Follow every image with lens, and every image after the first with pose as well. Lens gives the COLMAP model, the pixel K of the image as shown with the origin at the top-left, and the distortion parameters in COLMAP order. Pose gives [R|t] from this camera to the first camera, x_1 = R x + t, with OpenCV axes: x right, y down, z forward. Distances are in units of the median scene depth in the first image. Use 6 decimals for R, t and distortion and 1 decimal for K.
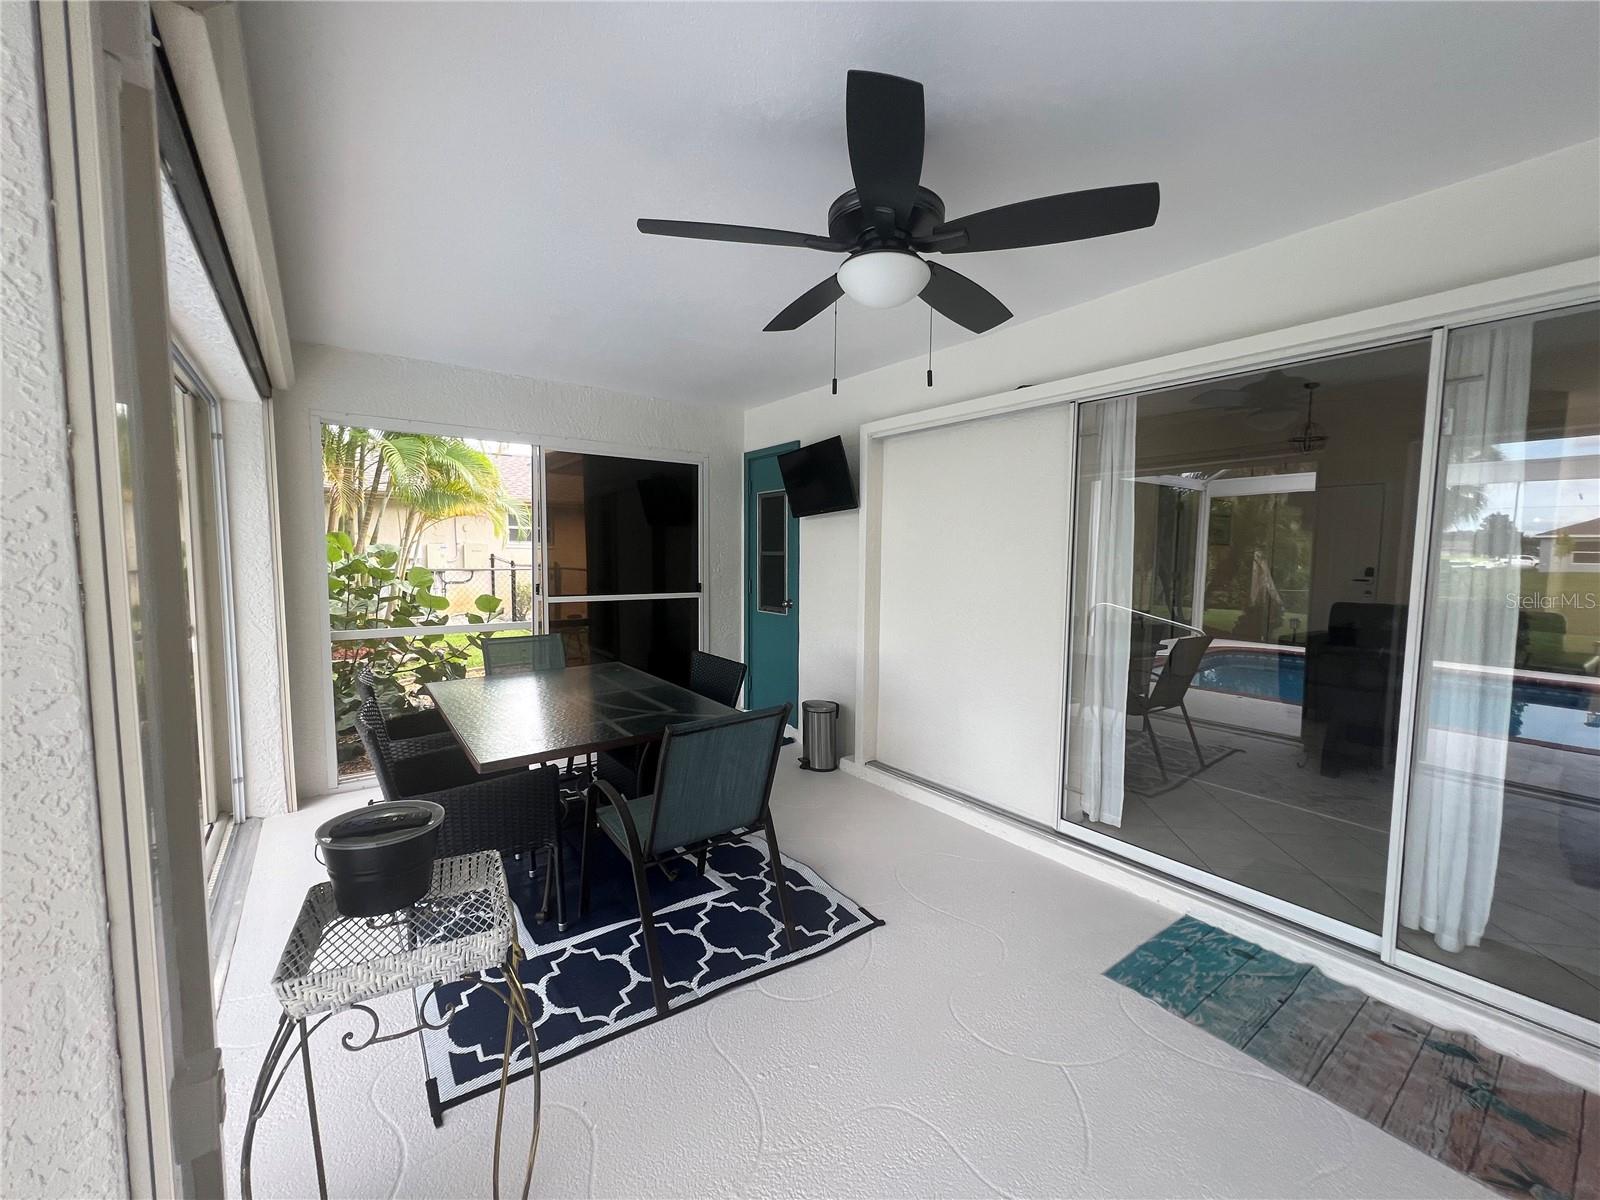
lens RADIAL K [[643.1, 0, 799.9], [0, 643.1, 599.2], [0, 0, 1]] dist [-0.001682, 0.000267]
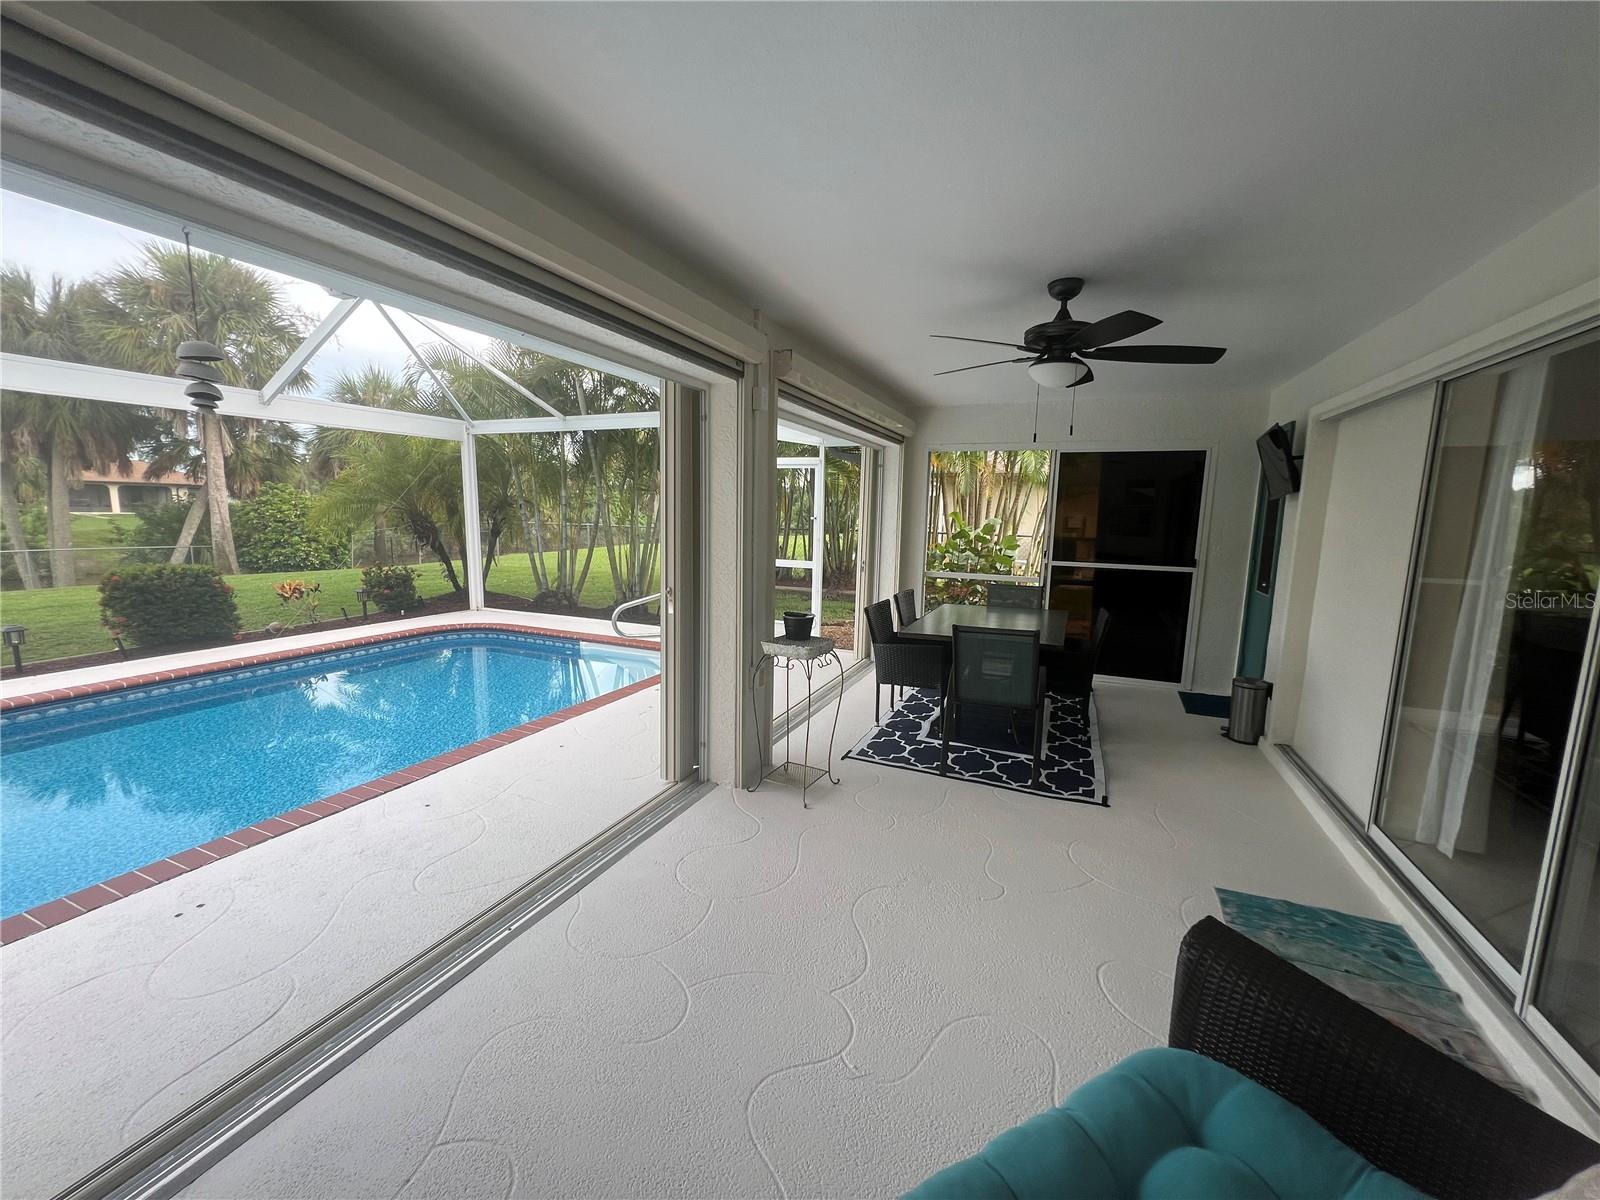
lens RADIAL K [[643.1, 0, 794.4], [0, 643.1, 597.7], [0, 0, 1]] dist [-0.001682, 0.000267]
pose [[0.497573, 0.118079, -0.859347, 0.918775], [-0.077327, 0.992785, 0.091640, -0.014468], [0.863968, 0.020853, 0.503114, -0.280135]]
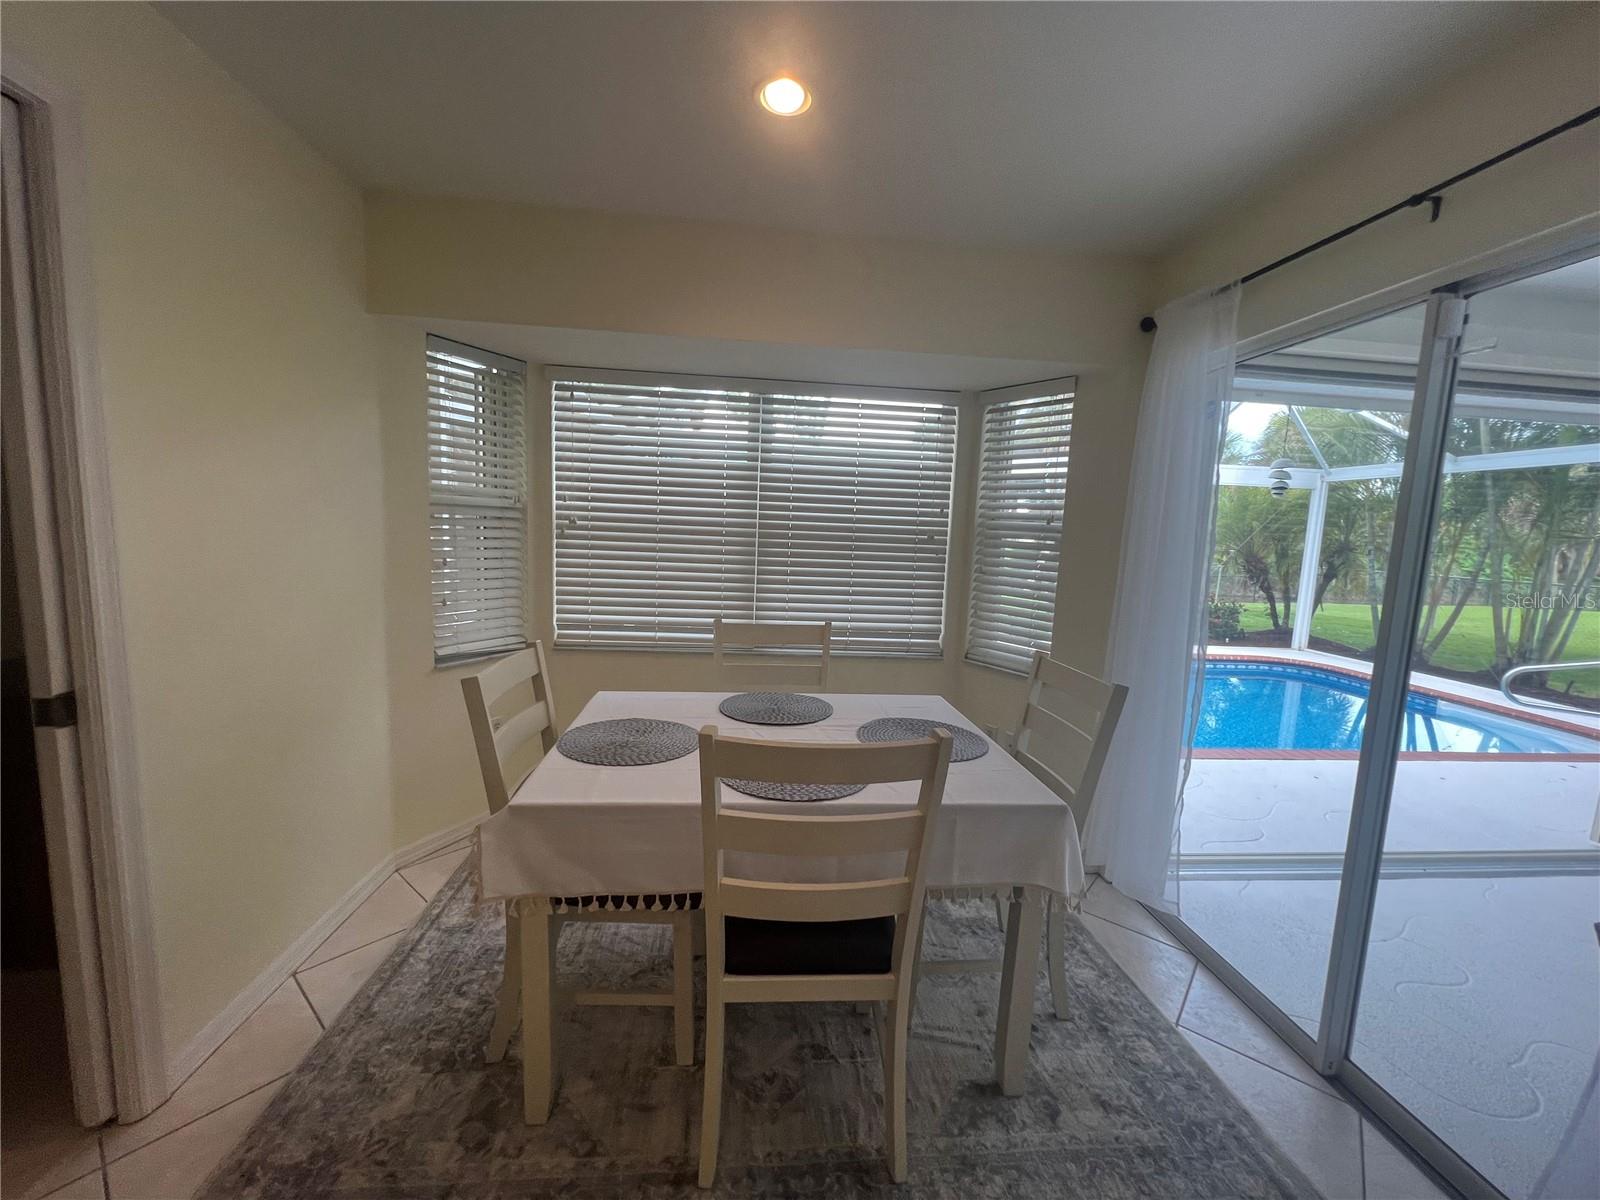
lens RADIAL K [[643.1, 0, 805.6], [0, 643.1, 608.7], [0, 0, 1]] dist [-0.001682, 0.000267]
pose [[-0.512295, 0.078312, -0.855232, 1.619378], [-0.117387, 0.980102, 0.160062, 0.026257], [0.850749, 0.182392, -0.492909, -0.661113]]
